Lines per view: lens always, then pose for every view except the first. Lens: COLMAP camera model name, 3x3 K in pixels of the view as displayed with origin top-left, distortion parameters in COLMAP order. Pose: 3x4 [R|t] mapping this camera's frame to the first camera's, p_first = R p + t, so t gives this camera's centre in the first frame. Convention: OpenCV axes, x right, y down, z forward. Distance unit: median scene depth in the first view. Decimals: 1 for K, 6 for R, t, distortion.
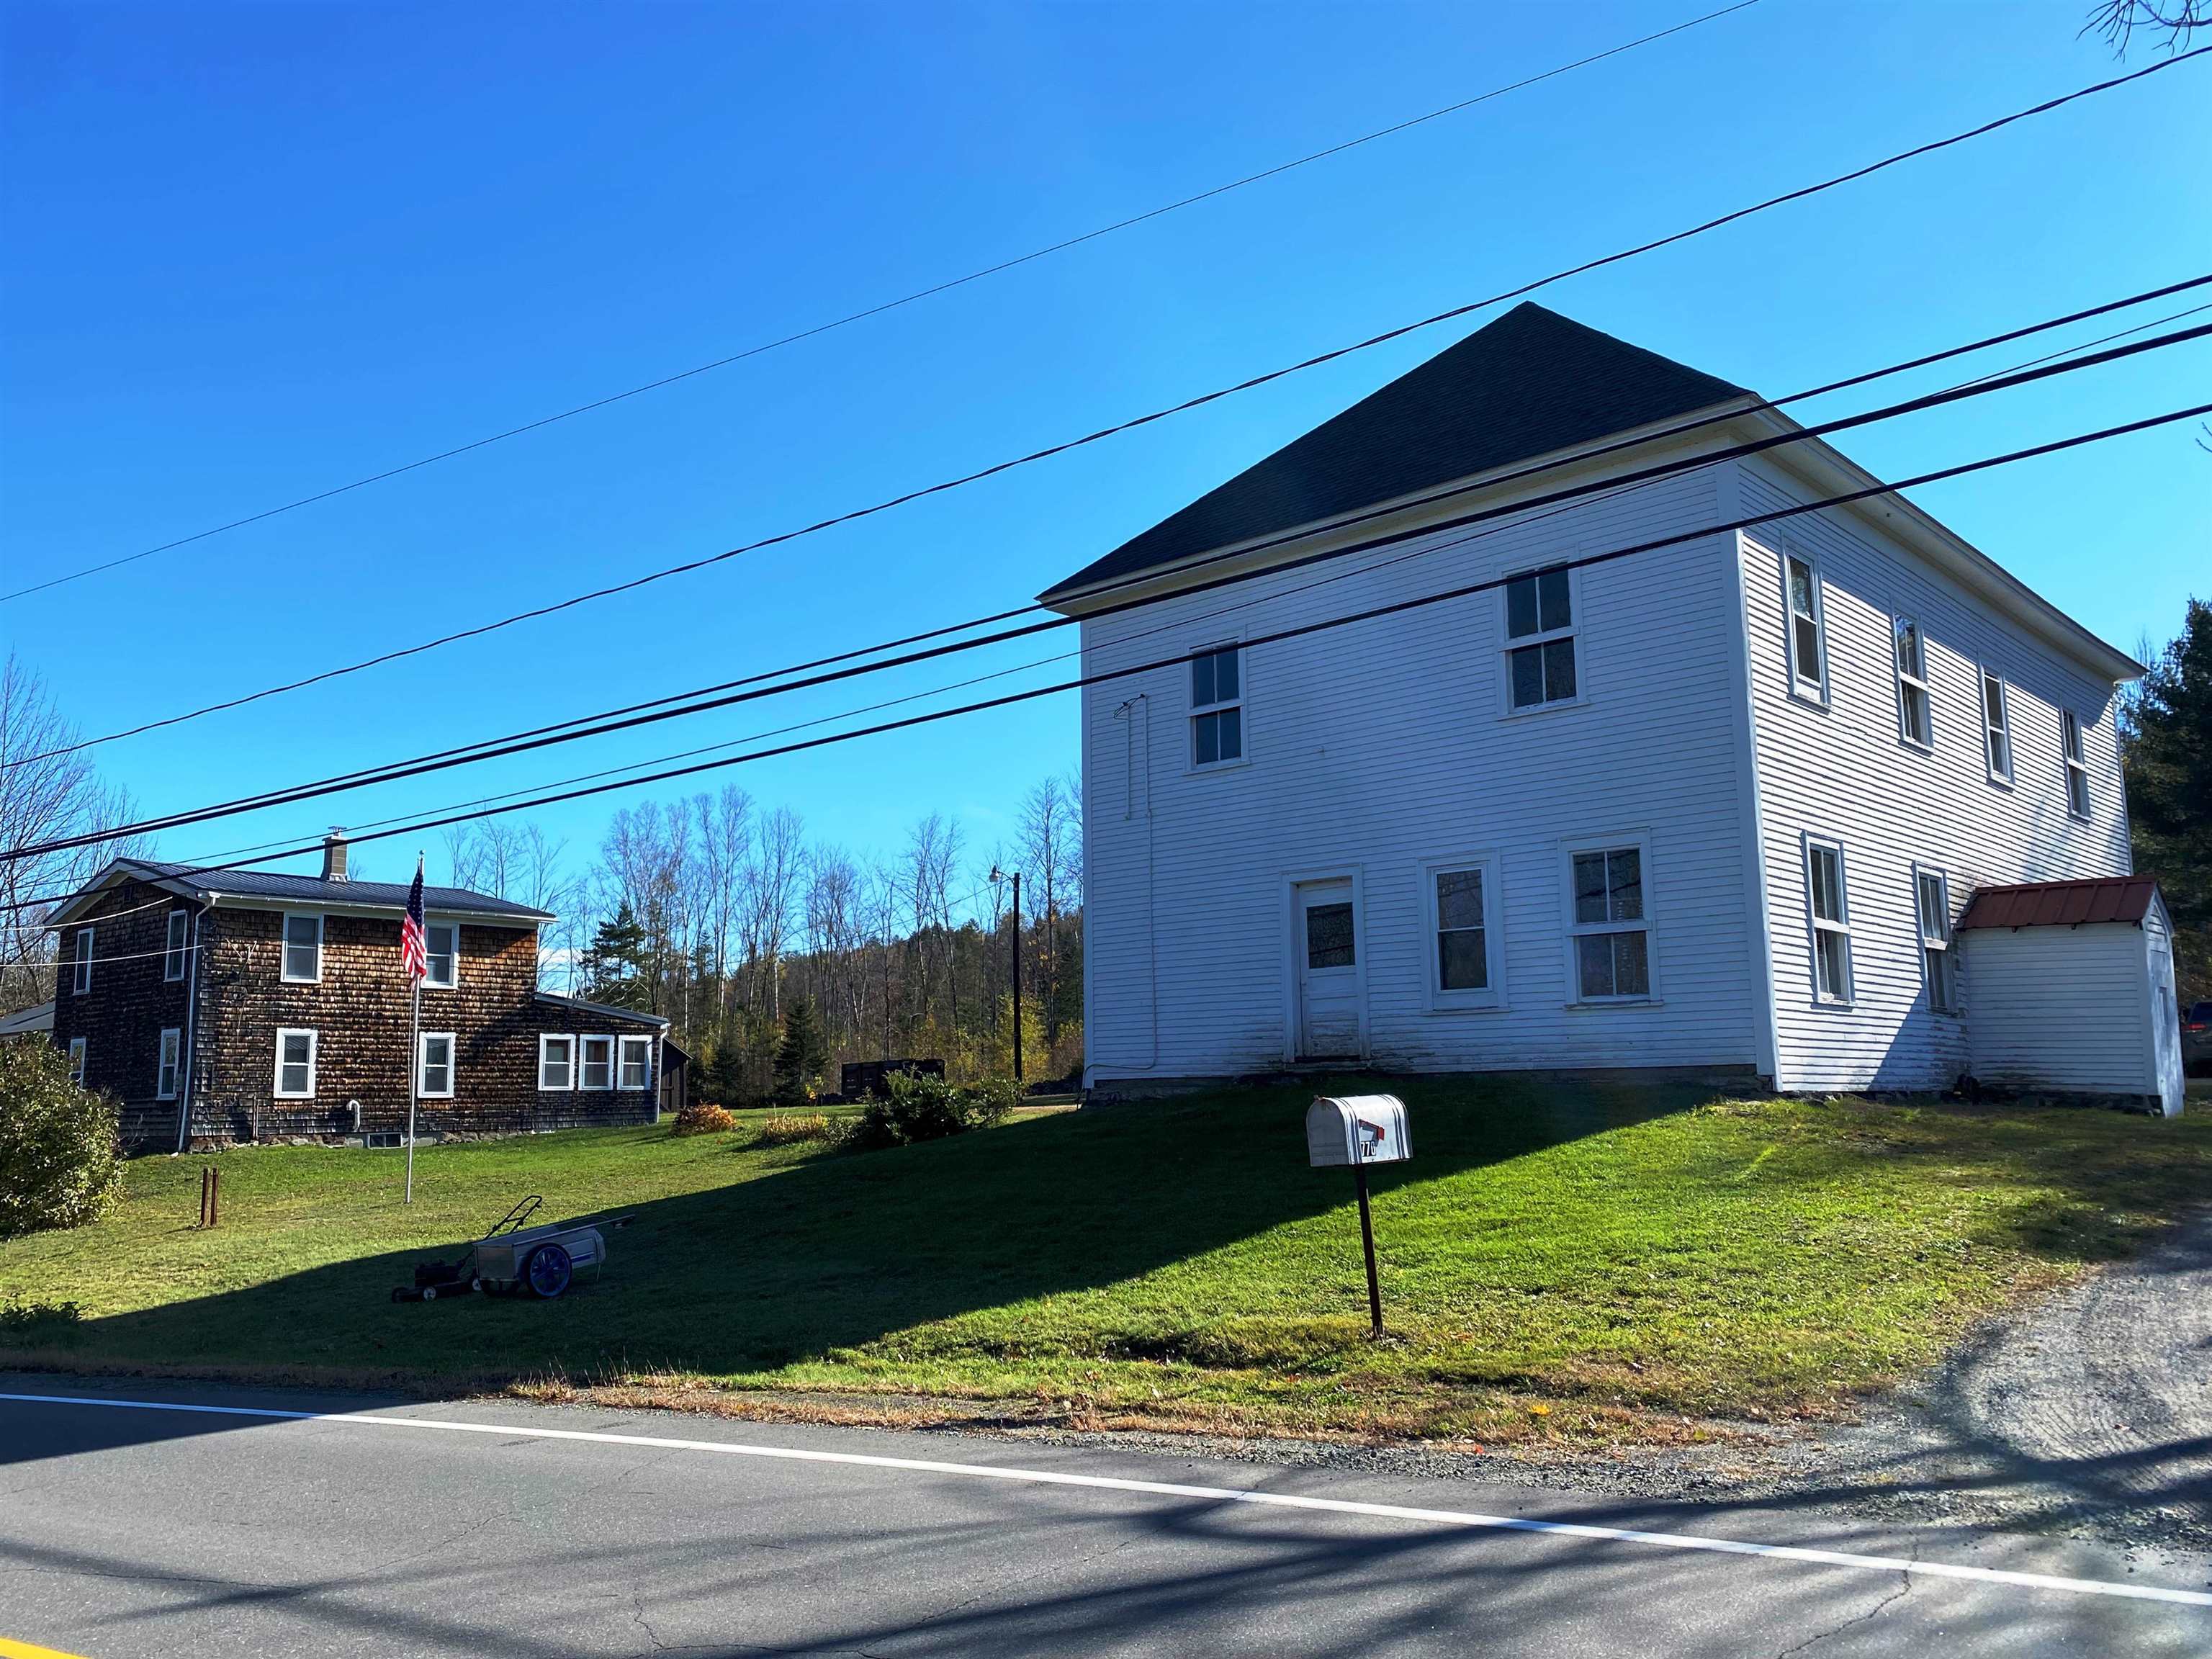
lens RADIAL K [[1796.3, 0, 1066.5], [0, 1796.3, 830.4], [0, 0, 1]] dist [0.072743, -0.141251]
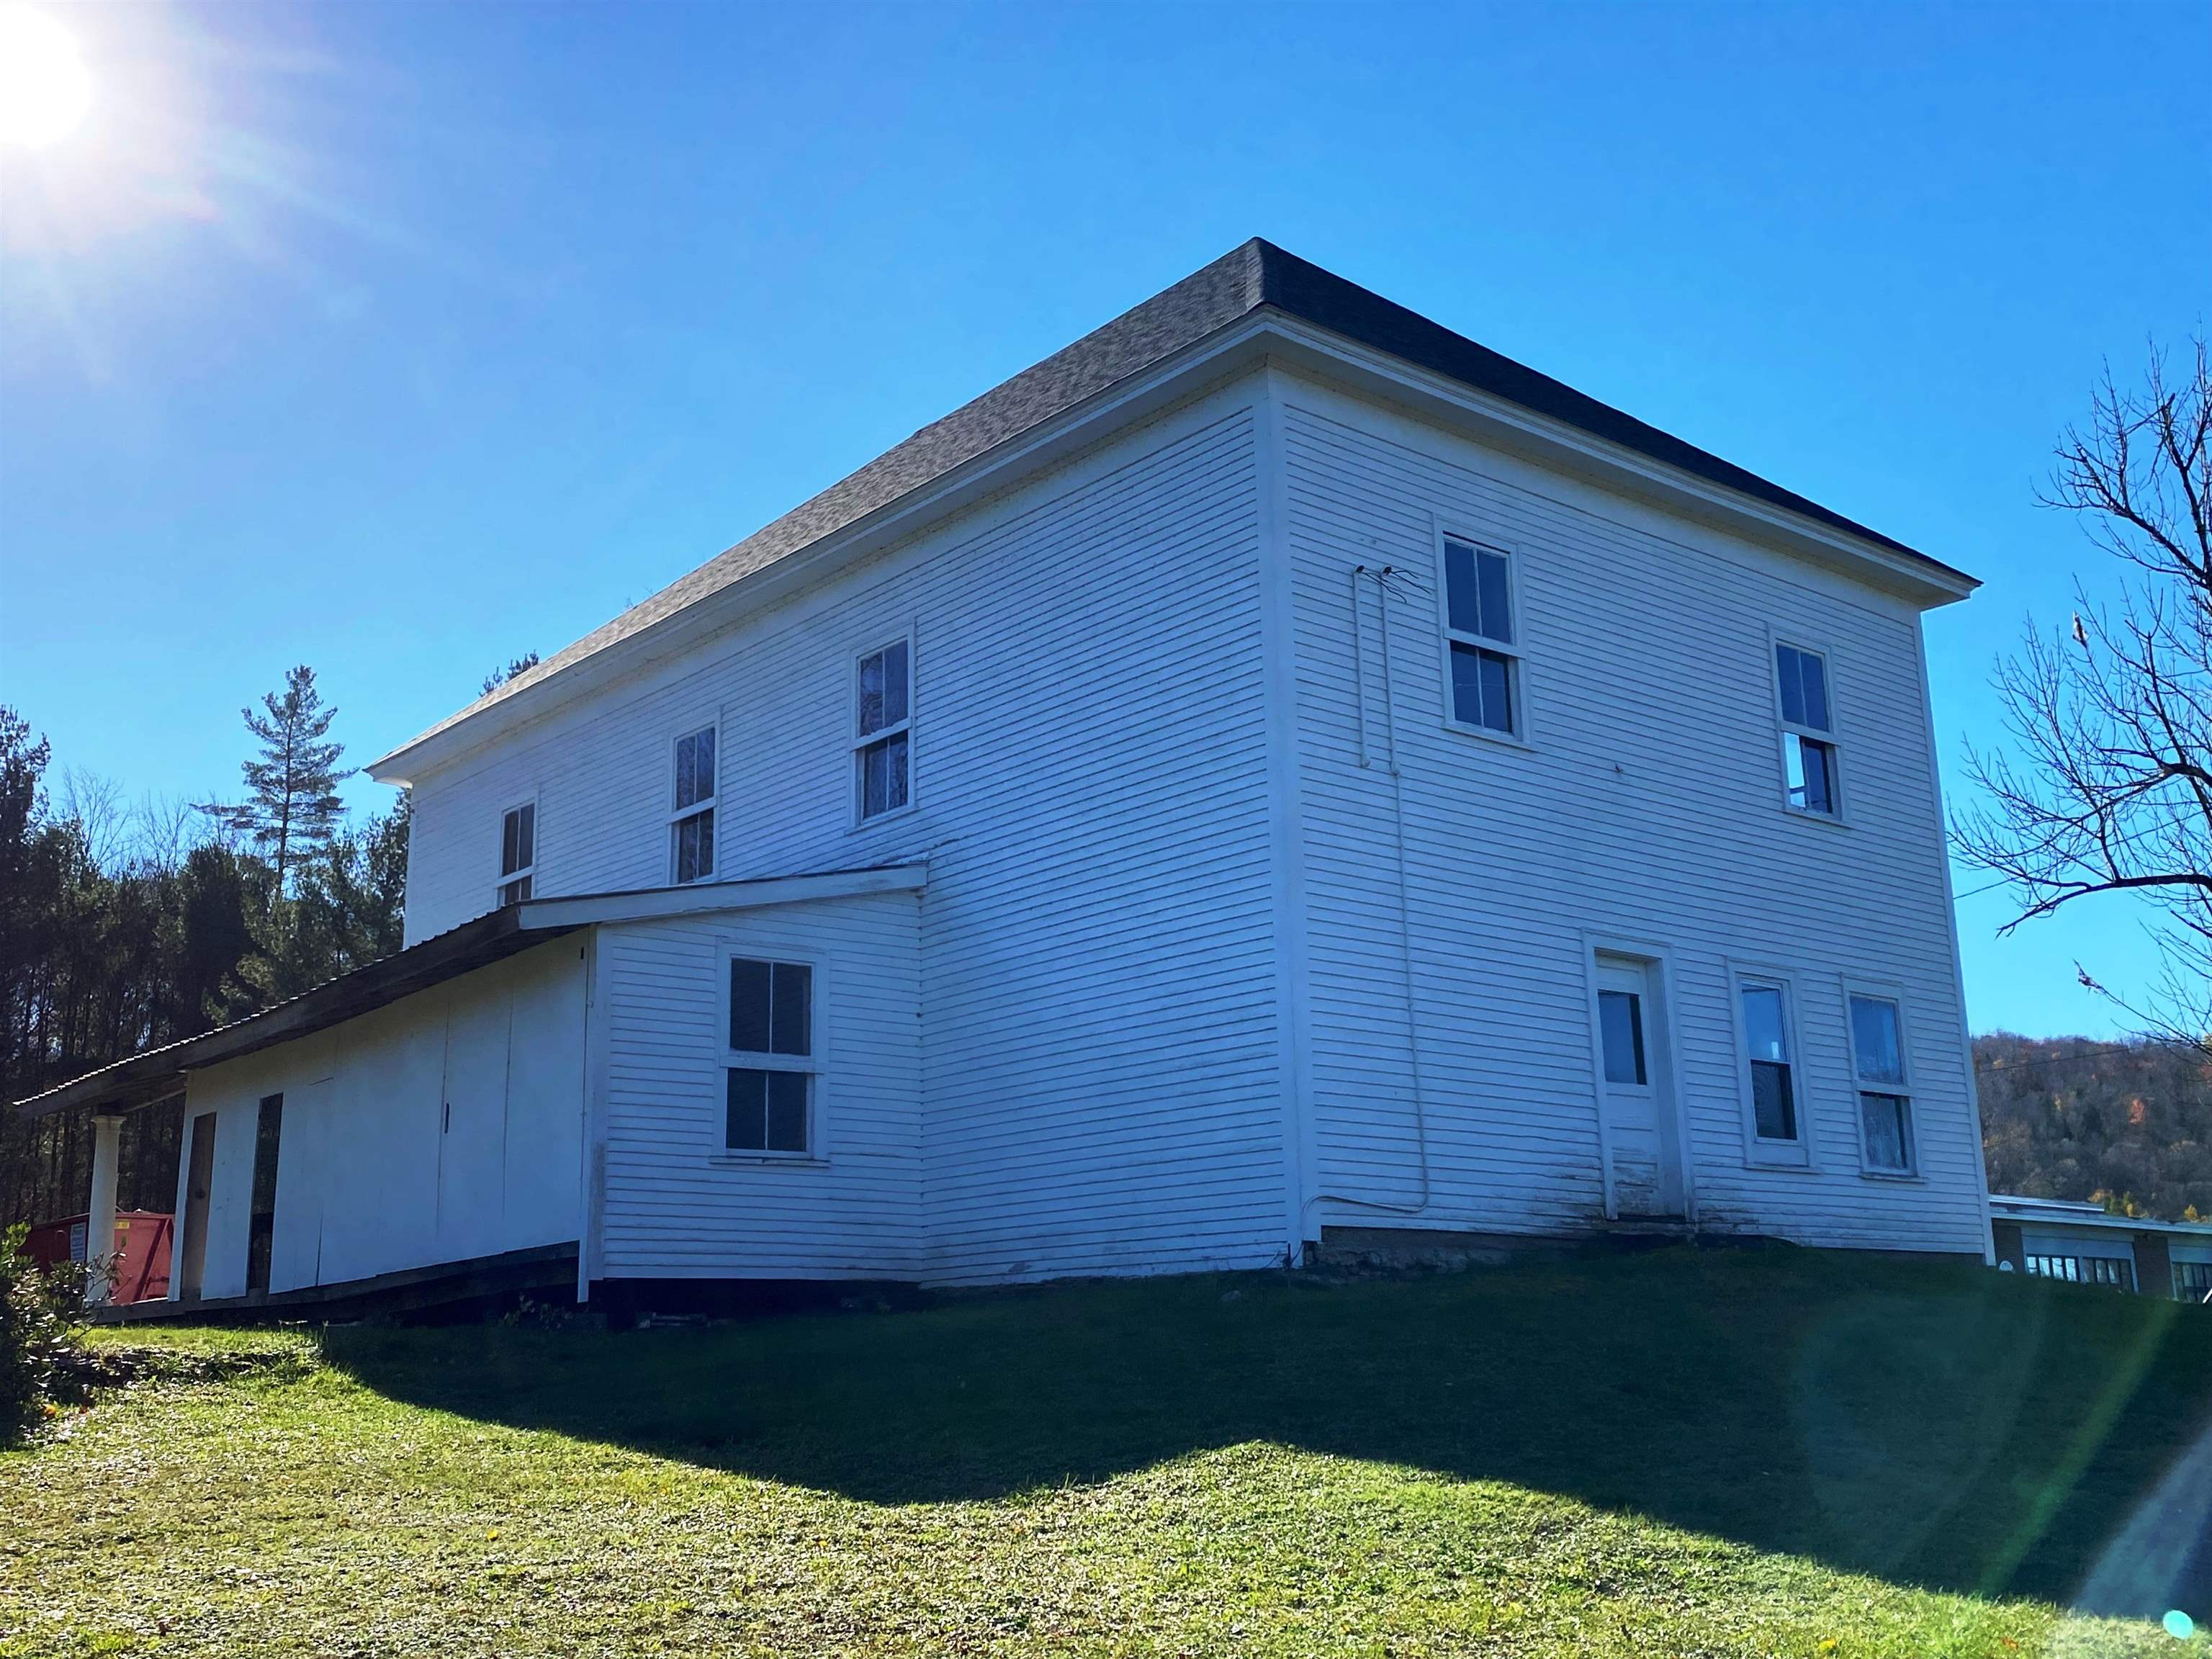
lens RADIAL K [[2242.2, 0, 1106.0], [0, 2242.2, 829.5], [0, 0, 1]] dist [-0.002855, -0.005245]
pose [[0.130234, 0.244517, 0.960859, -0.667966], [-0.144126, 0.963488, -0.225651, 0.189121], [-0.980952, -0.109098, 0.160720, 0.989800]]
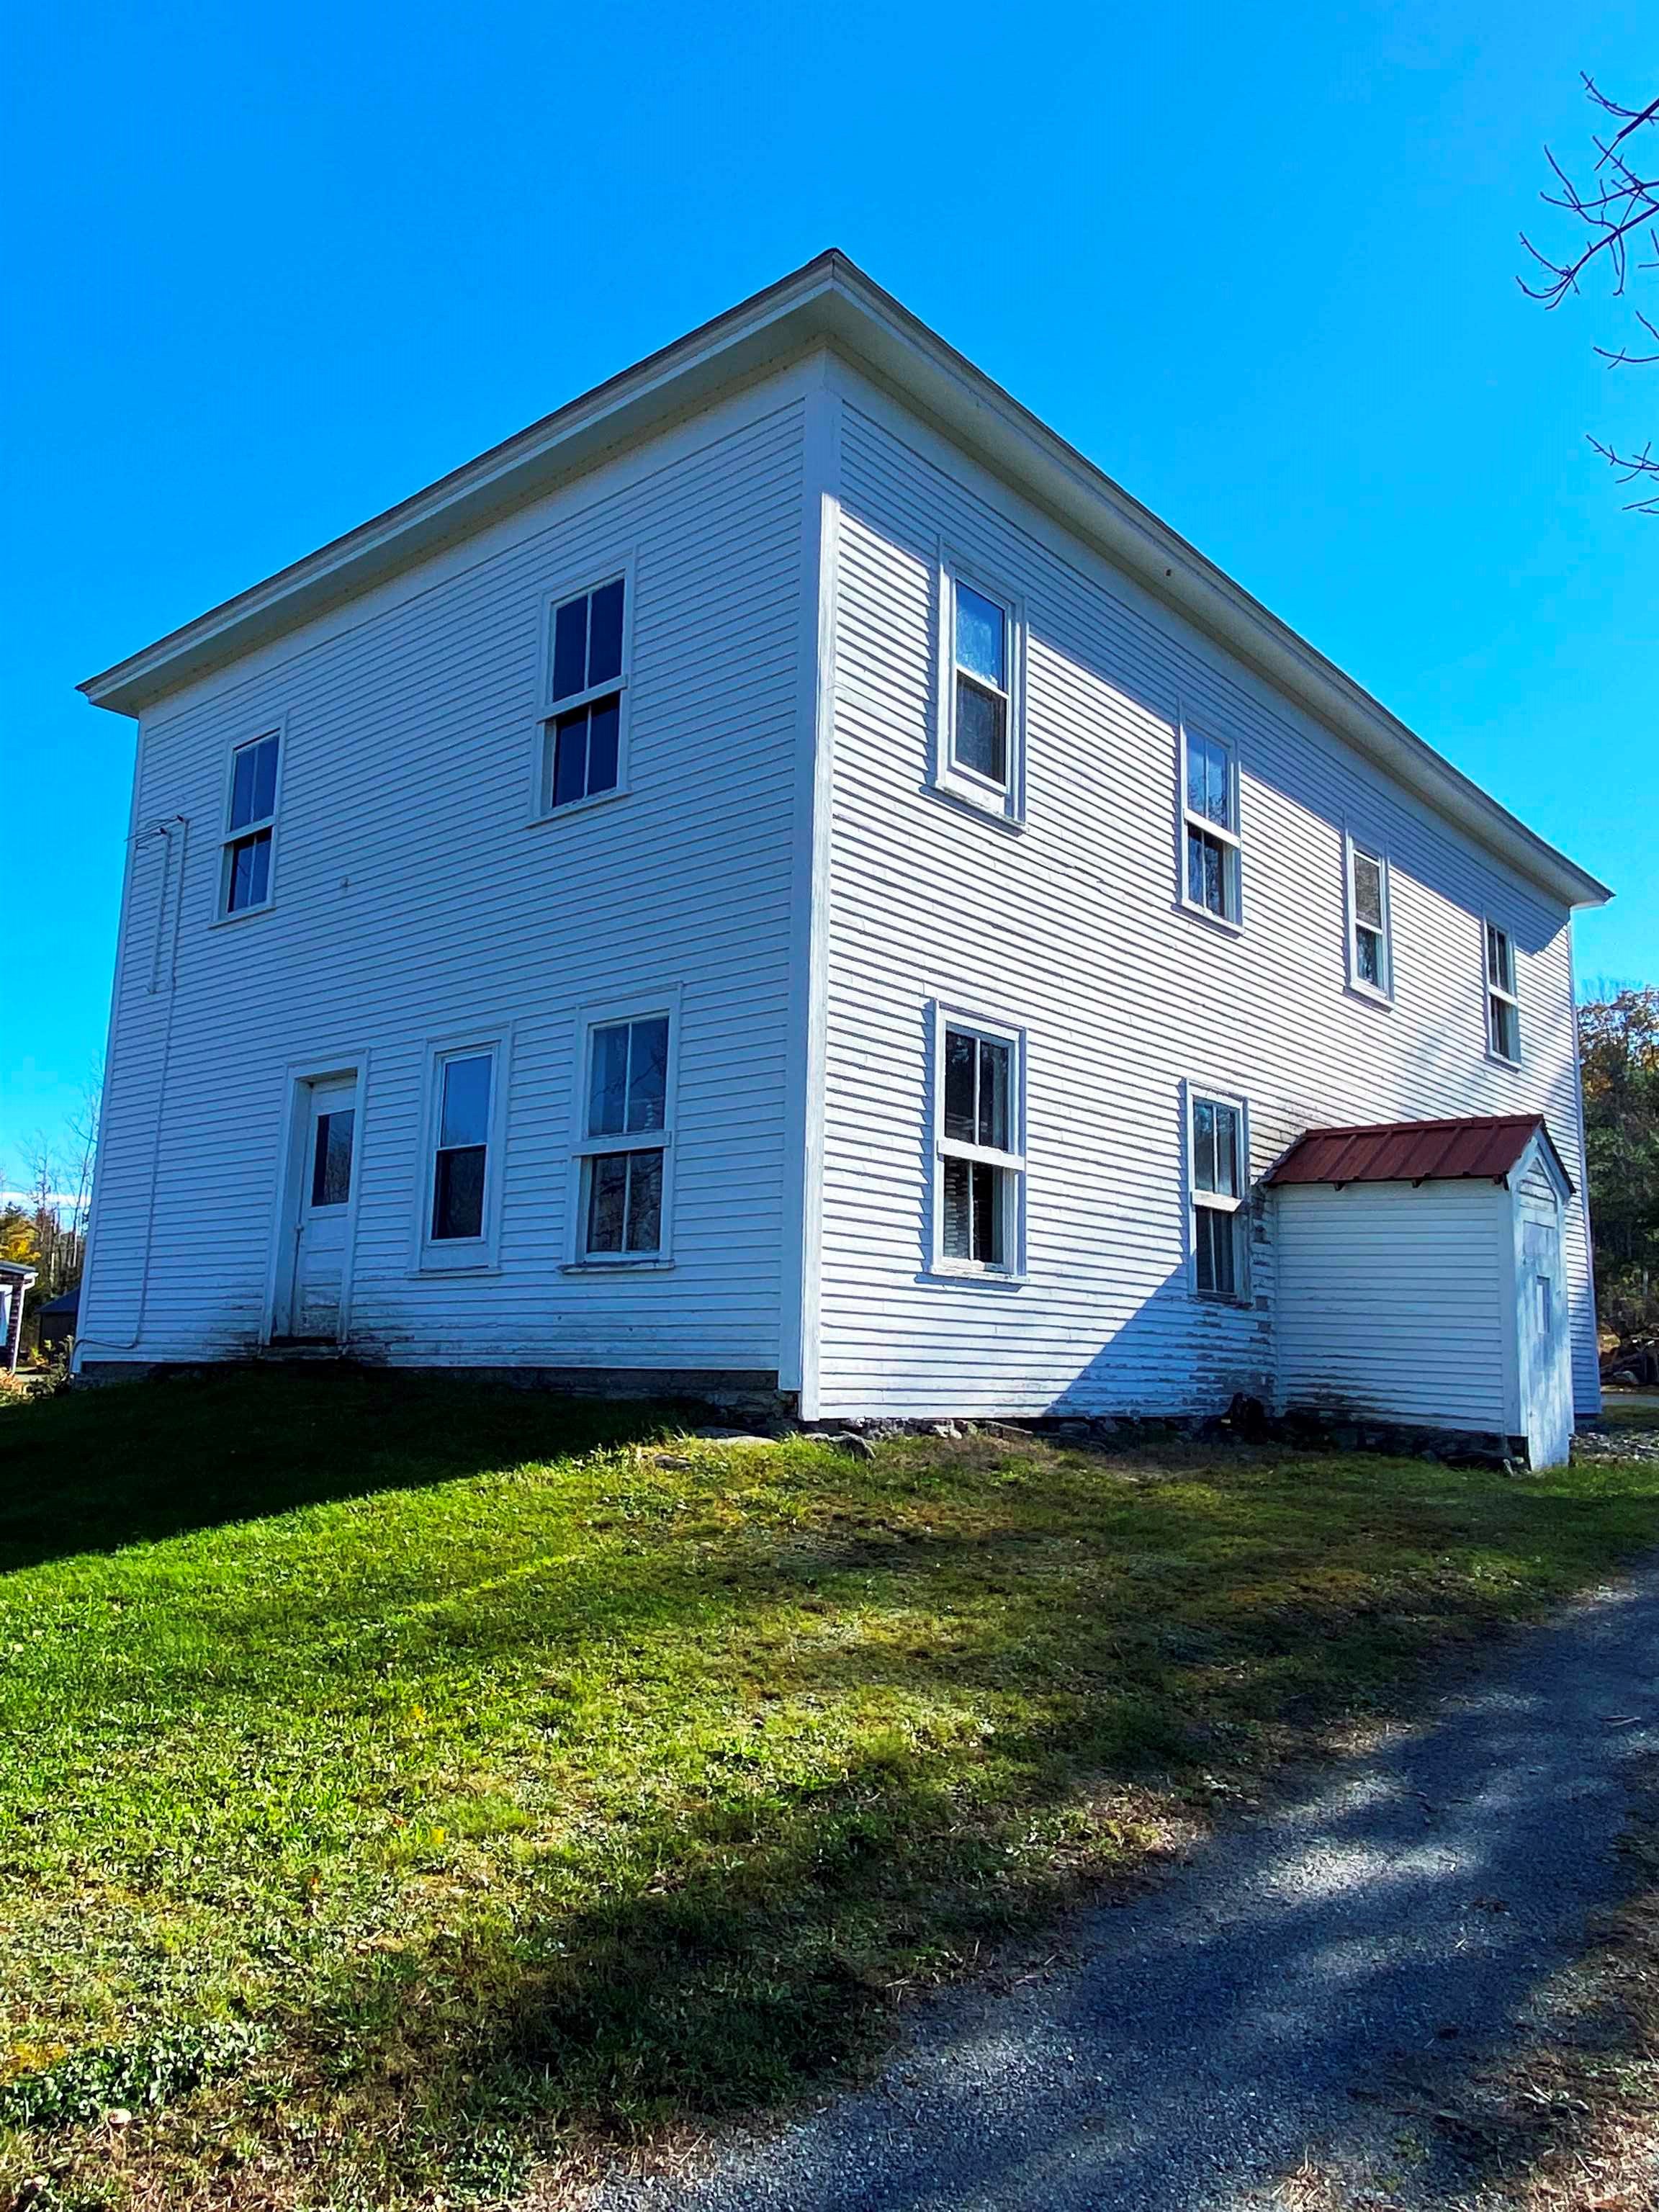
lens RADIAL K [[1592.3, 0, 829.5], [0, 1592.3, 1106.0], [0, 0, 1]] dist [0.097939, -0.139180]
pose [[0.998810, 0.039301, 0.028885, 0.290930], [-0.038969, 0.999169, -0.011944, 0.036620], [-0.029330, 0.010805, 0.999511, 0.366072]]
